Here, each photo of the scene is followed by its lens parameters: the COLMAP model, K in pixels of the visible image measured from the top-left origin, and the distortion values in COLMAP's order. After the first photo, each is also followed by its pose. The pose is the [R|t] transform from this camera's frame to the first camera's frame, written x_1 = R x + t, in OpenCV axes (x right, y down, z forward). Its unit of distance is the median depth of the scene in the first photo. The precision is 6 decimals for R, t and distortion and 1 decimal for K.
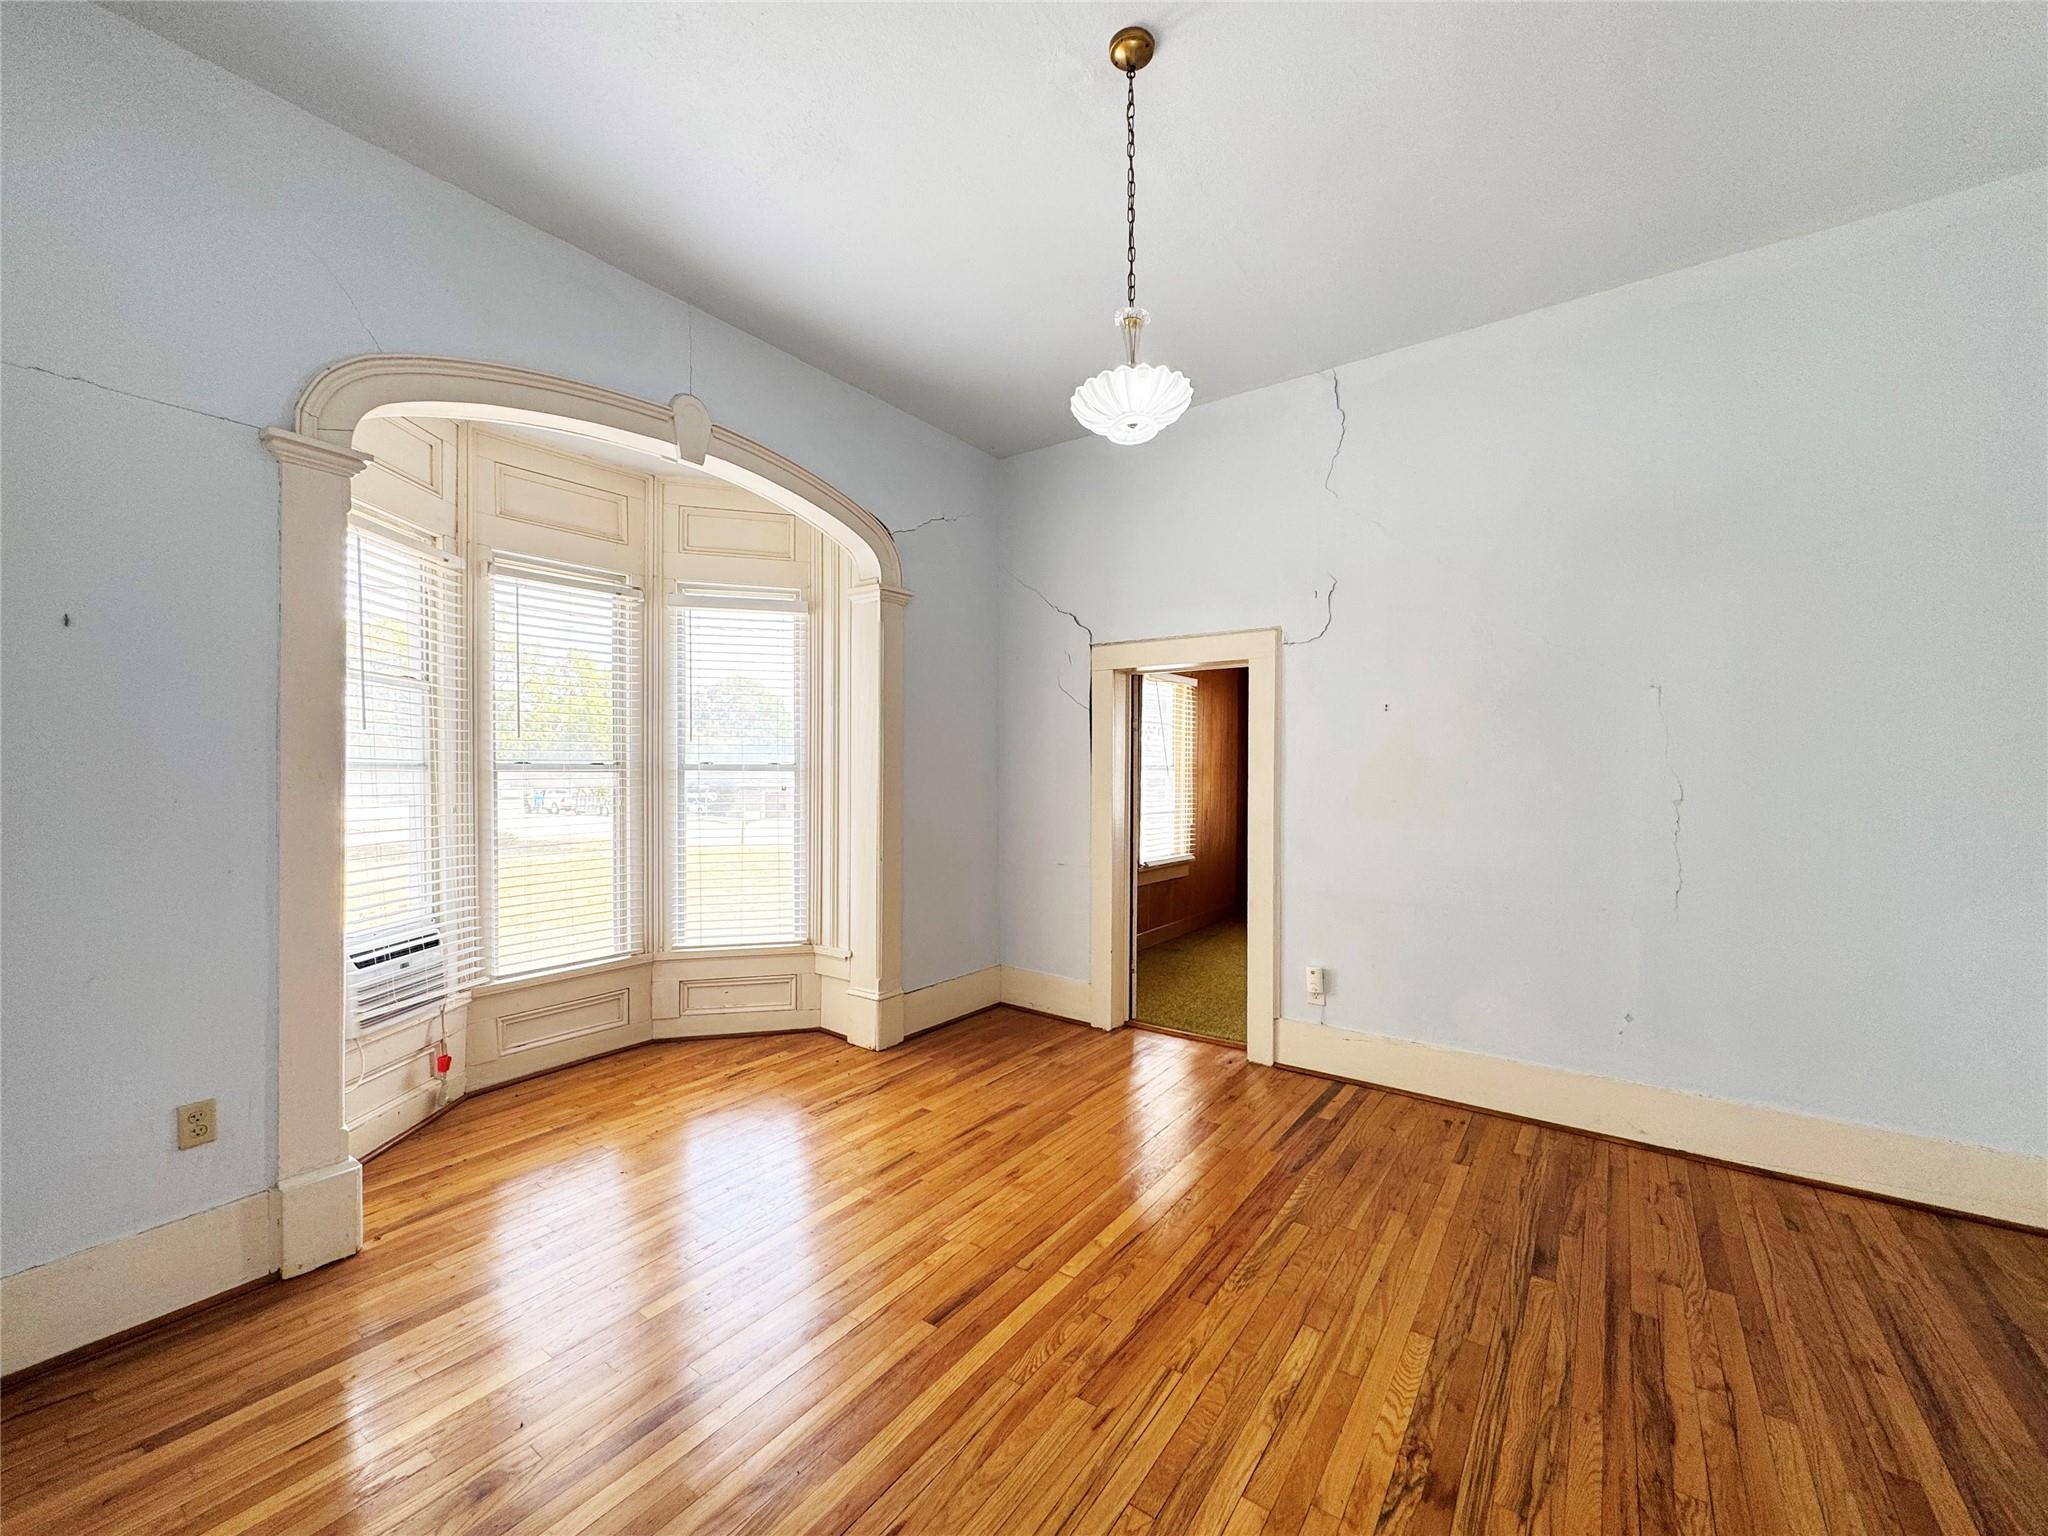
lens RADIAL K [[822.0, 0, 1014.9], [0, 822.0, 769.6], [0, 0, 1]] dist [-0.001591, -0.000107]
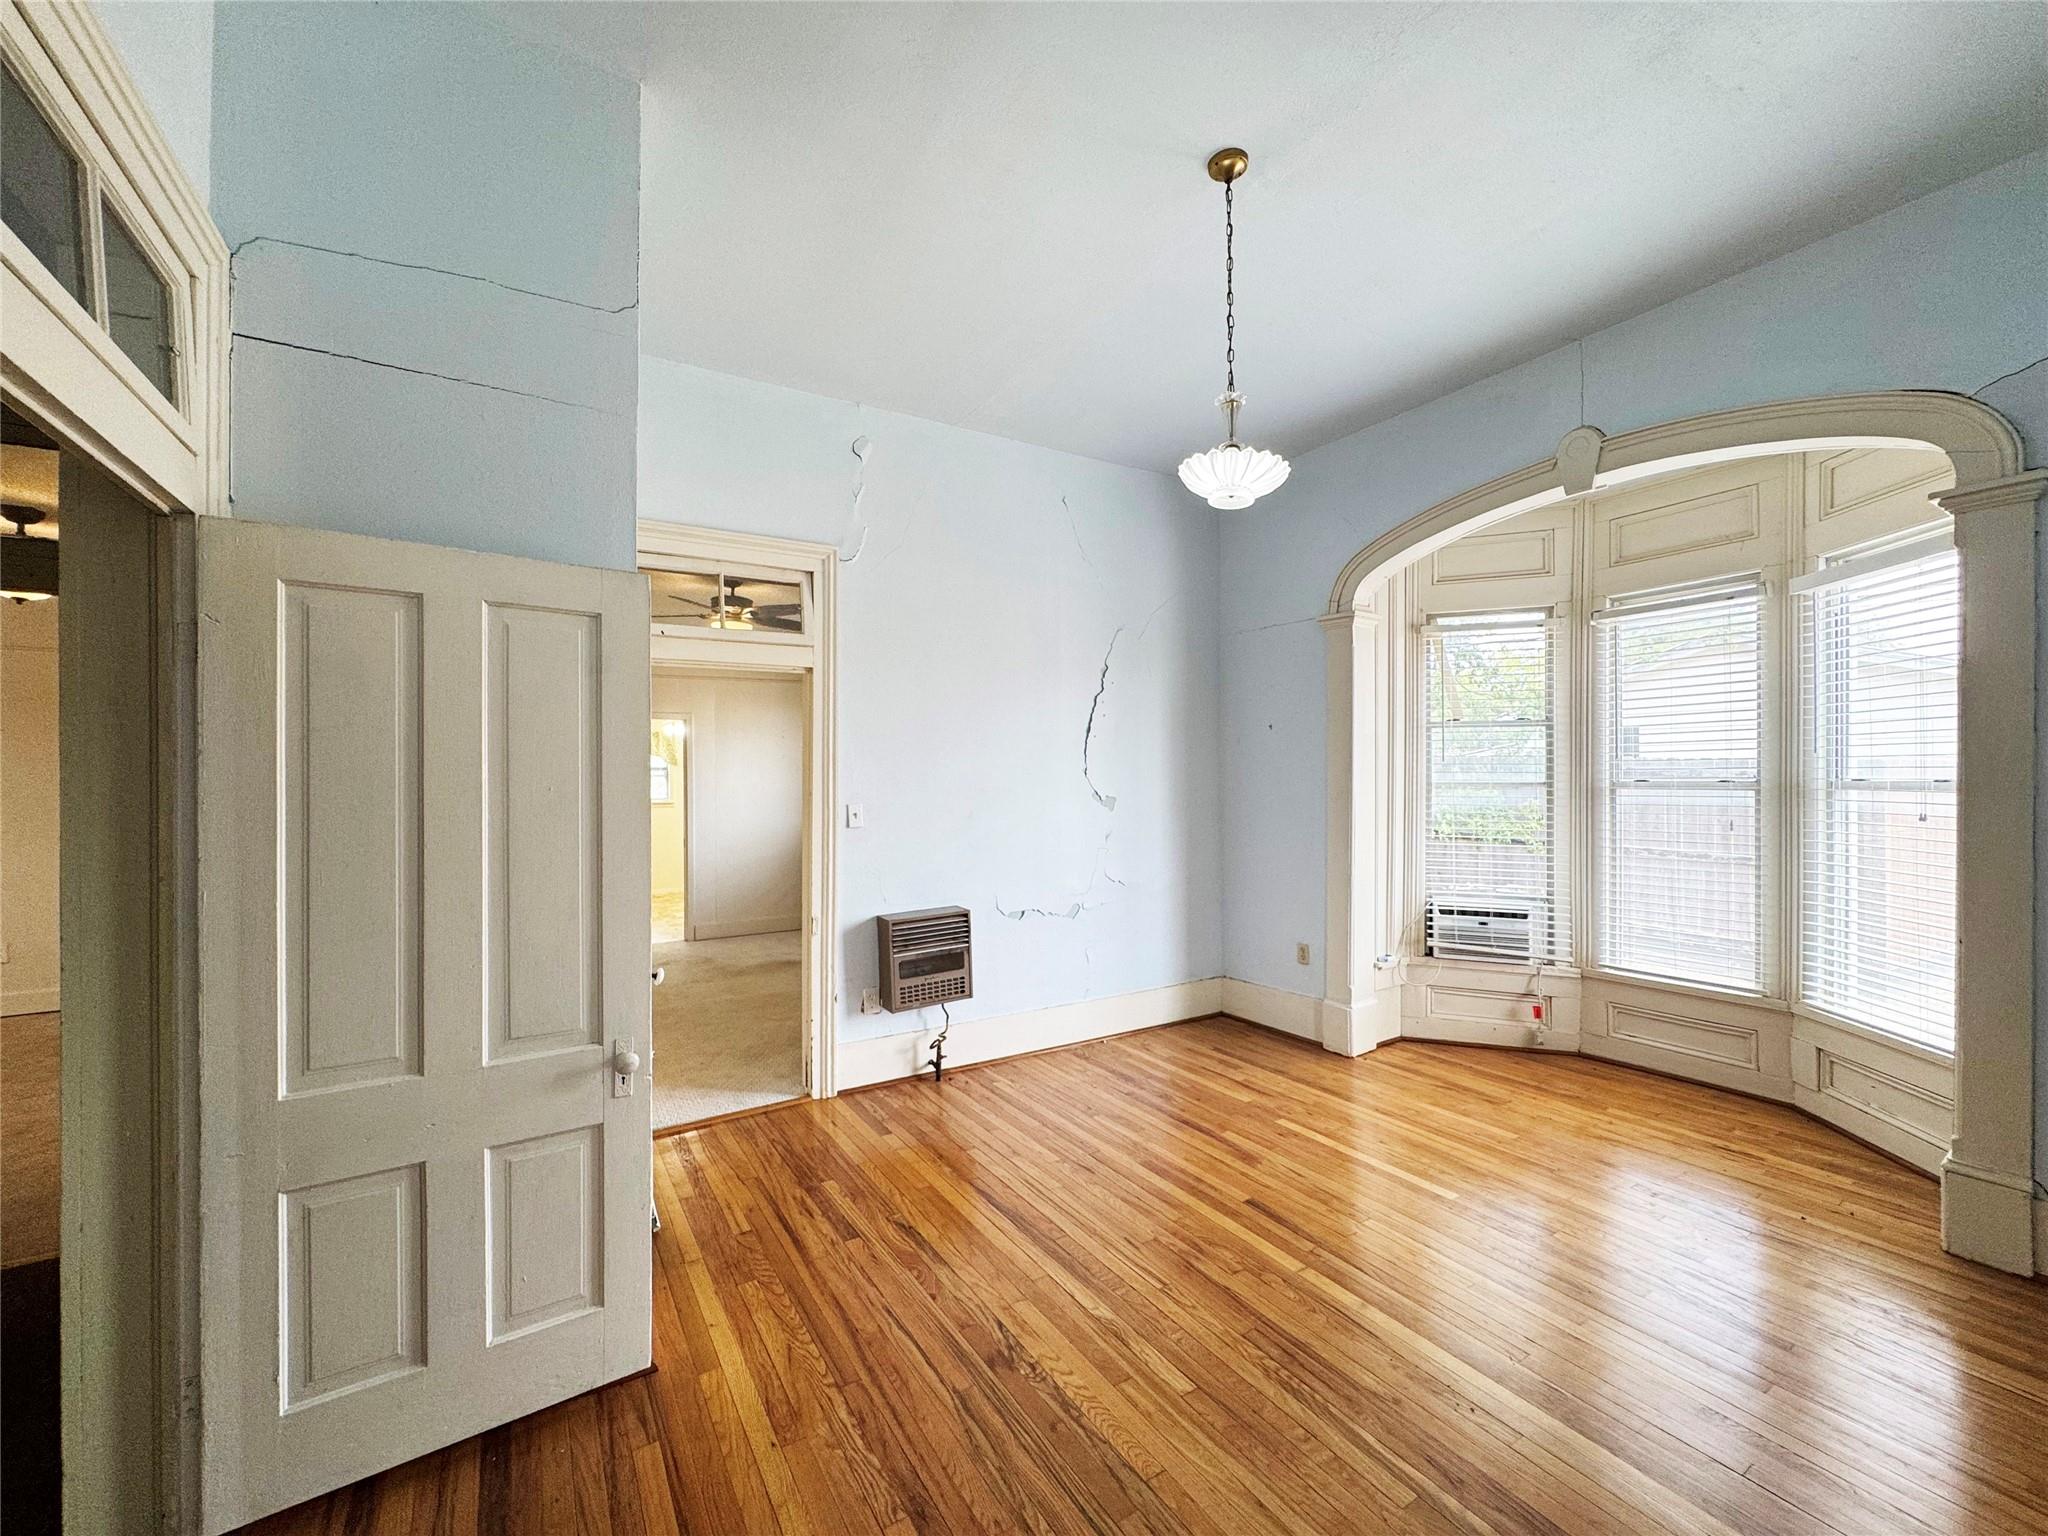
lens RADIAL K [[822.0, 0, 1014.9], [0, 822.0, 769.6], [0, 0, 1]] dist [-0.001591, -0.000107]
pose [[-0.386524, -0.006315, -0.922258, 0.904023], [0.008527, 0.999909, -0.010420, -0.022153], [0.922240, -0.011892, -0.386435, 0.811976]]
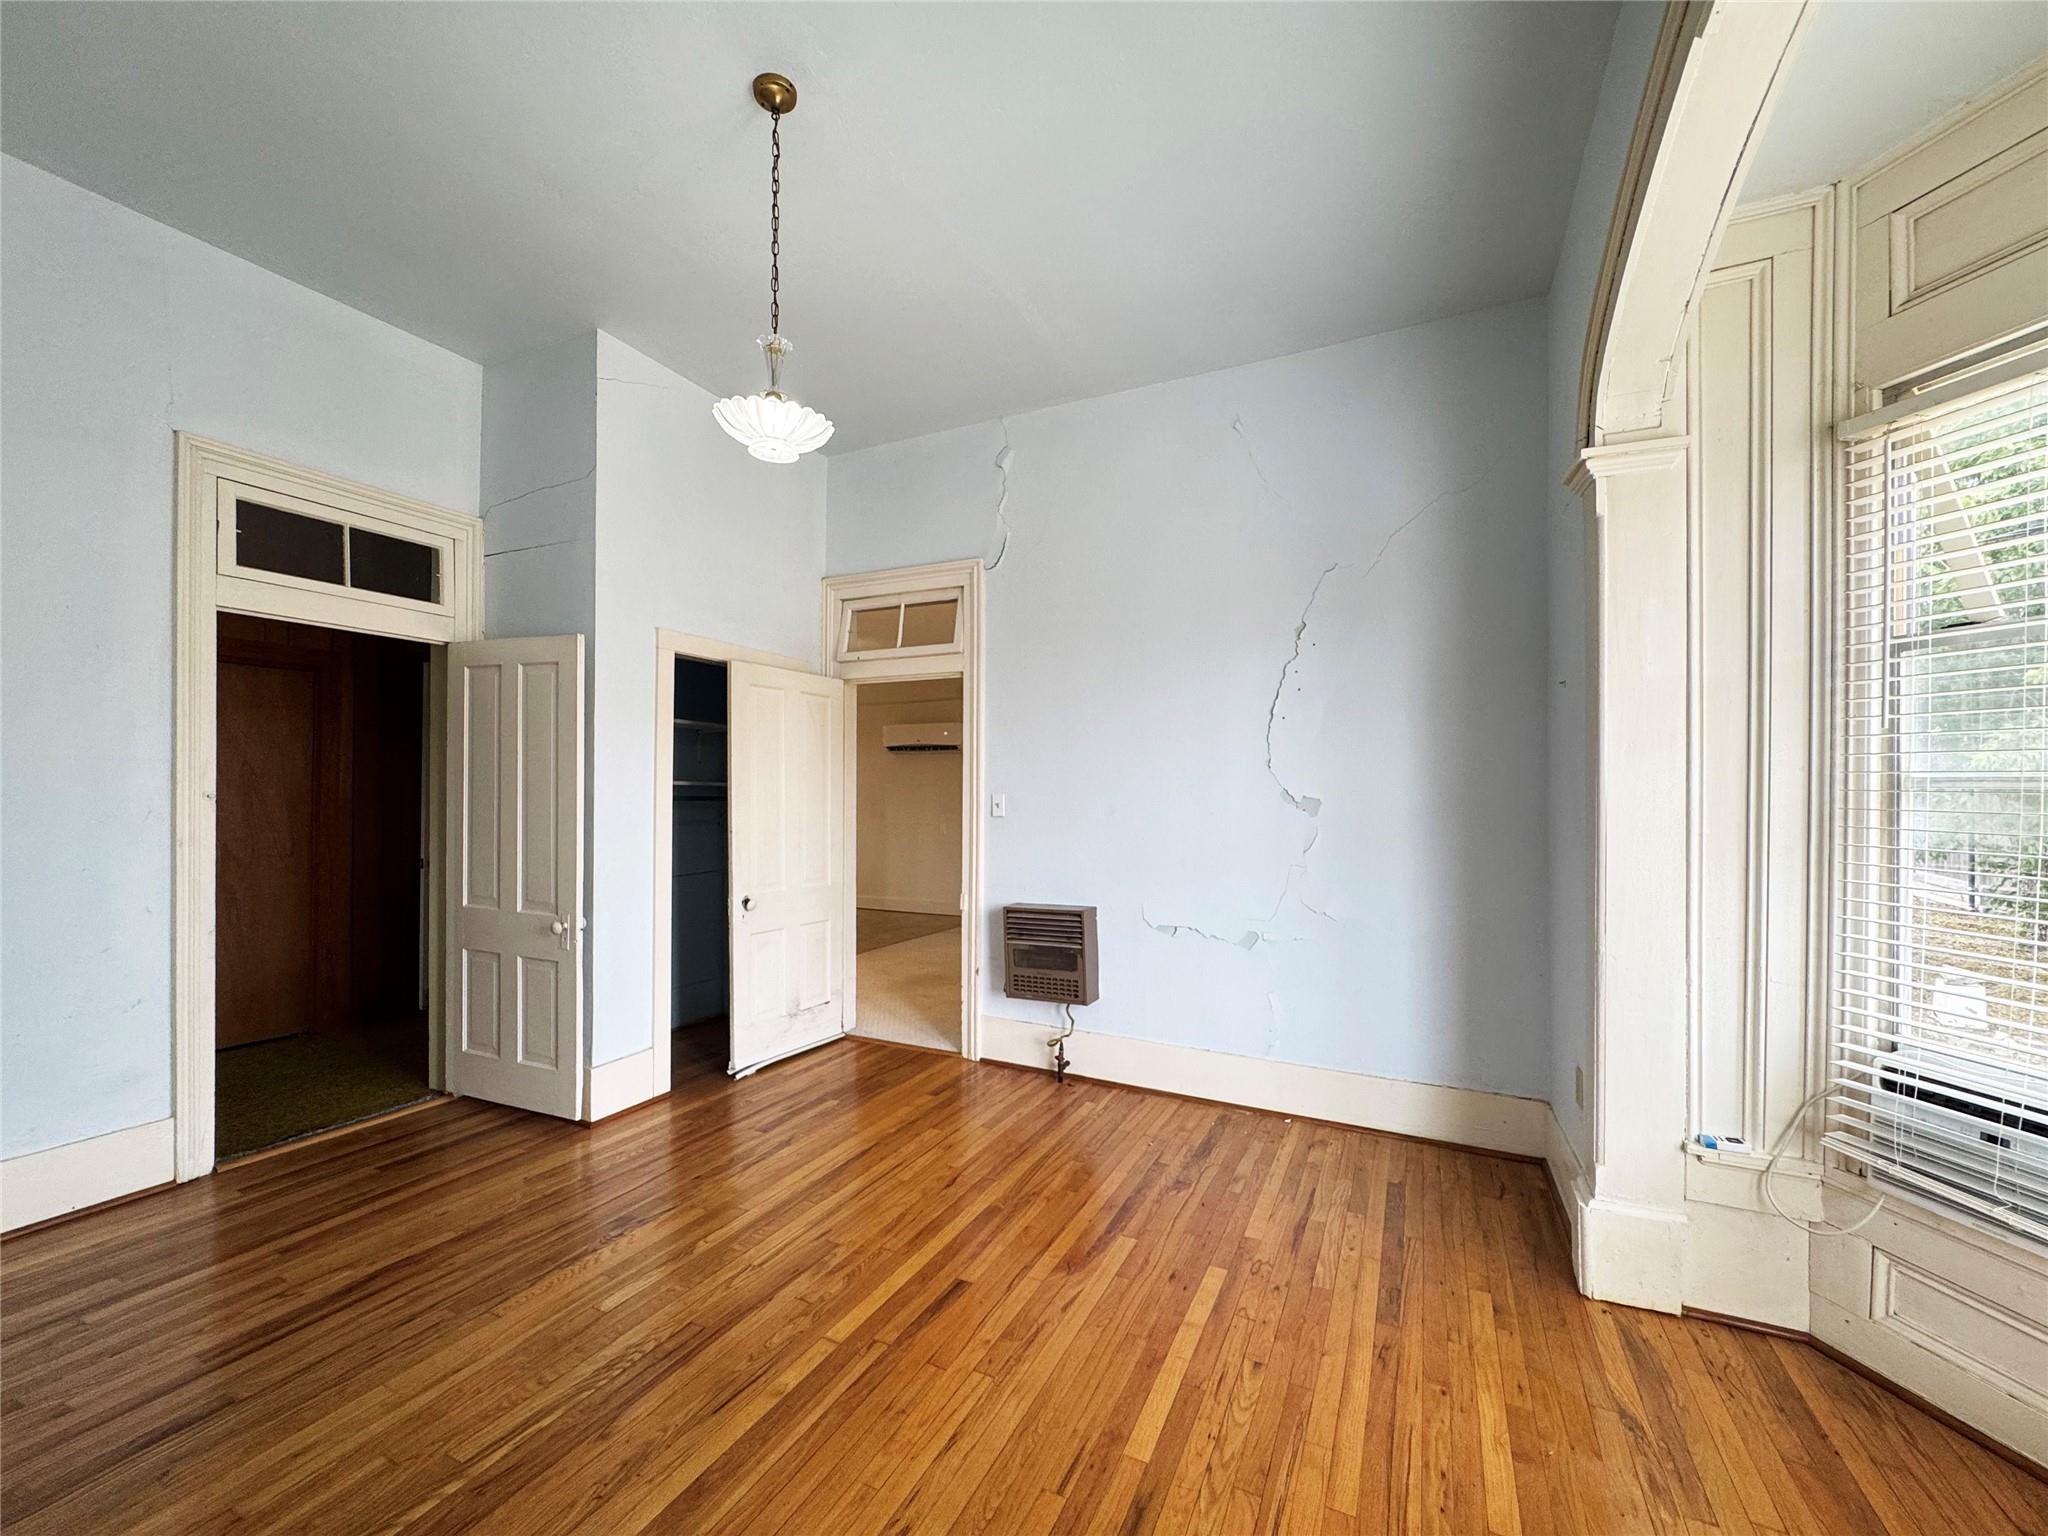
lens RADIAL K [[831.5, 0, 1018.9], [0, 831.5, 782.7], [0, 0, 1]] dist [0.000006, 0.000387]
pose [[-0.986519, -0.015029, -0.162954, 0.012256], [-0.013129, 0.999833, -0.012728, 0.013239], [0.163118, -0.010417, -0.986552, 1.456967]]
